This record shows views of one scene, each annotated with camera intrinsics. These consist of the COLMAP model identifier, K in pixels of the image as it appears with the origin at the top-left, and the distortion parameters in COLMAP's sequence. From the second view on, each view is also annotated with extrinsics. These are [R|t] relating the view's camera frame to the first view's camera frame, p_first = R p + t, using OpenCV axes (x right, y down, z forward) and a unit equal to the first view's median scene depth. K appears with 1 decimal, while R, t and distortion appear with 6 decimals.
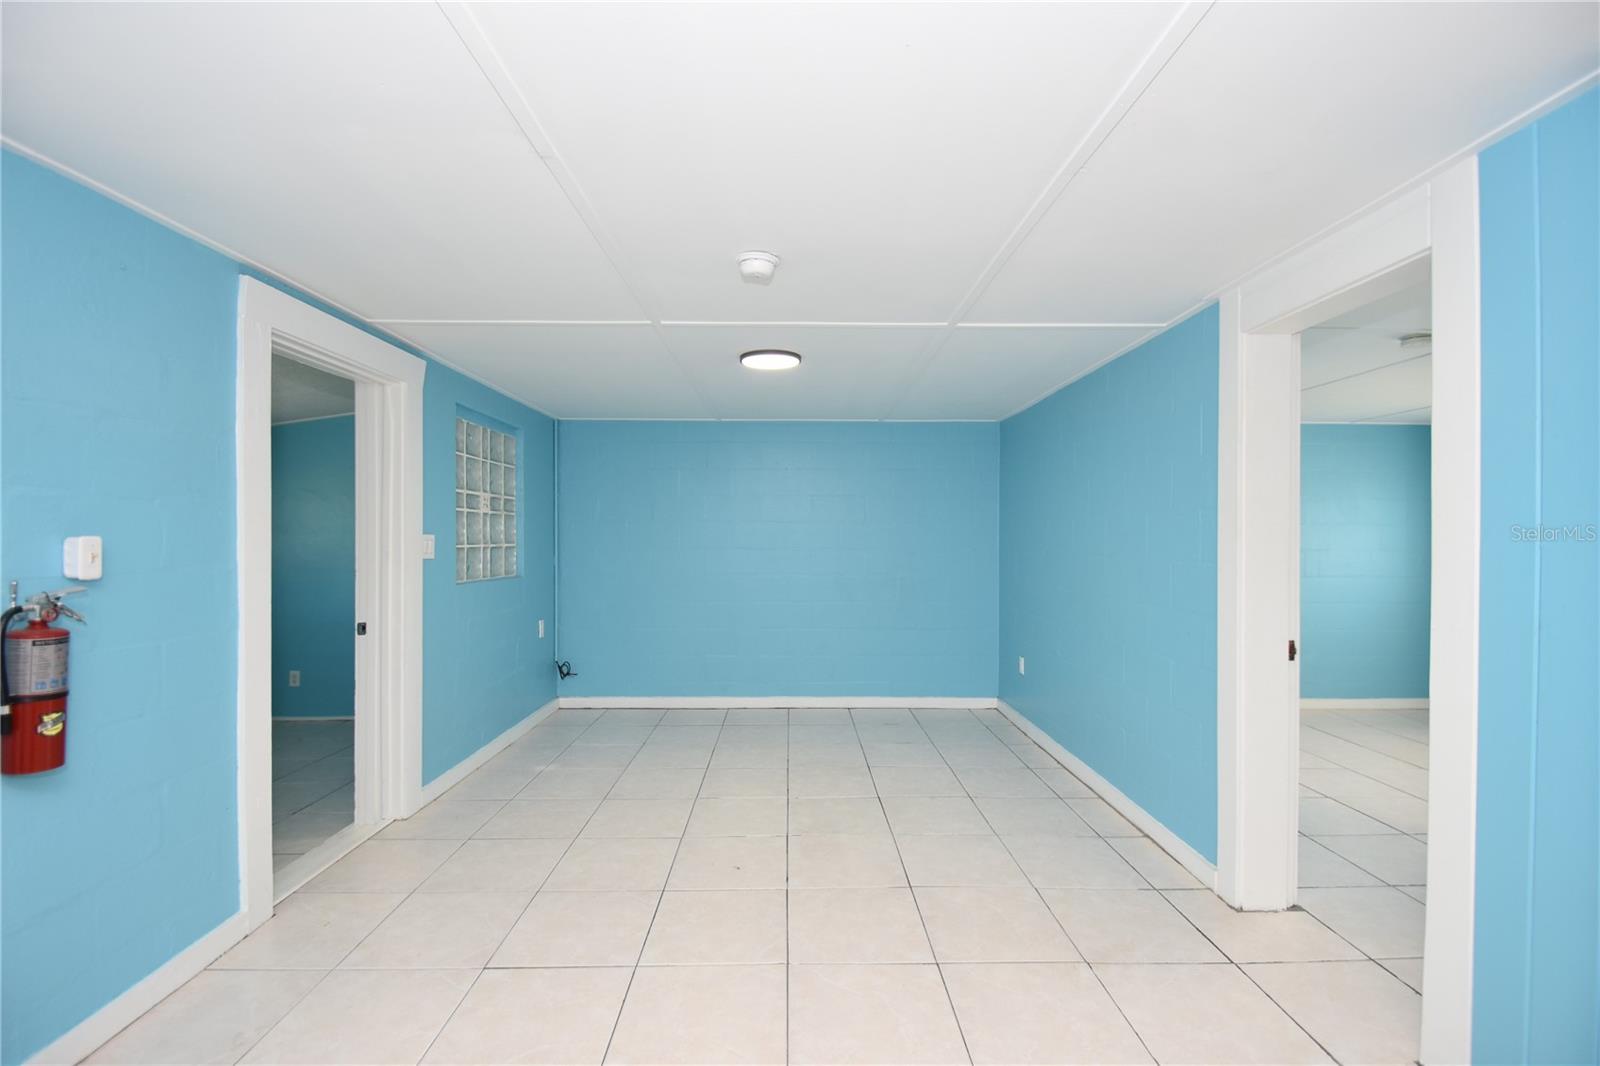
lens RADIAL K [[703.9, 0, 799.0], [0, 703.9, 531.6], [0, 0, 1]] dist [-0.001463, -0.000403]
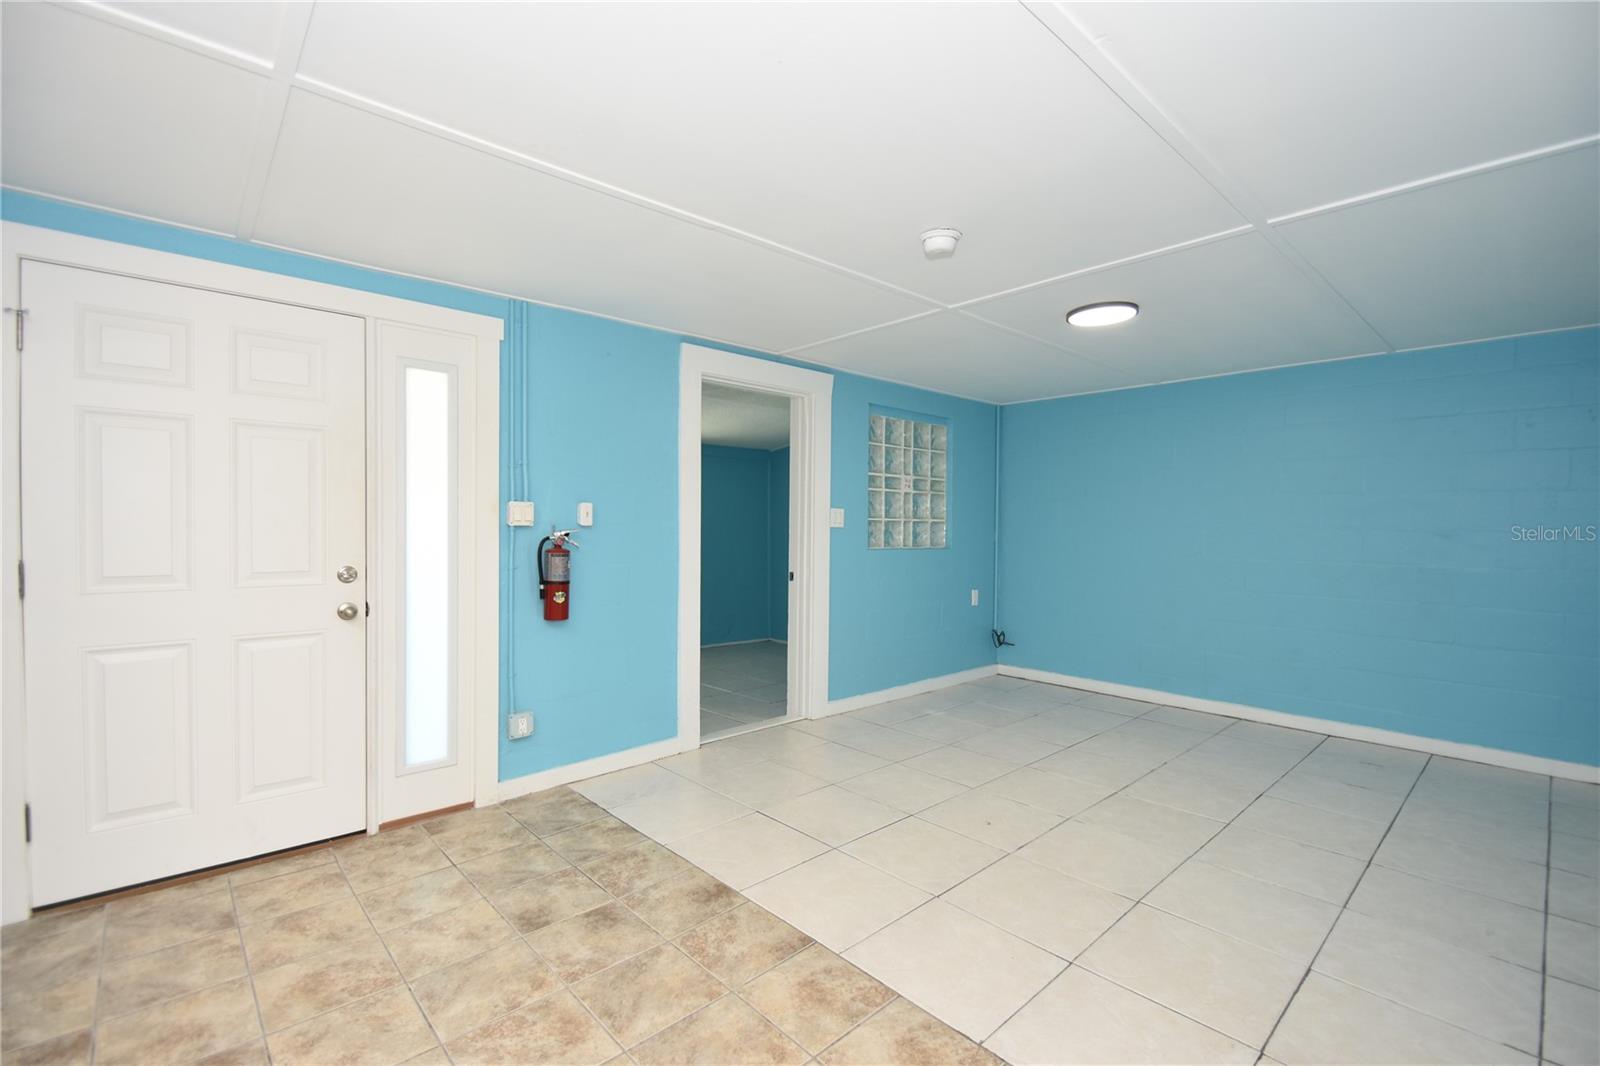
lens RADIAL K [[703.9, 0, 800.0], [0, 703.9, 532.2], [0, 0, 1]] dist [-0.001463, -0.000403]
pose [[0.665476, 0.013360, -0.746300, 0.355376], [-0.002743, 0.999877, 0.015453, 0.024970], [0.746414, -0.008237, 0.665430, 0.078134]]
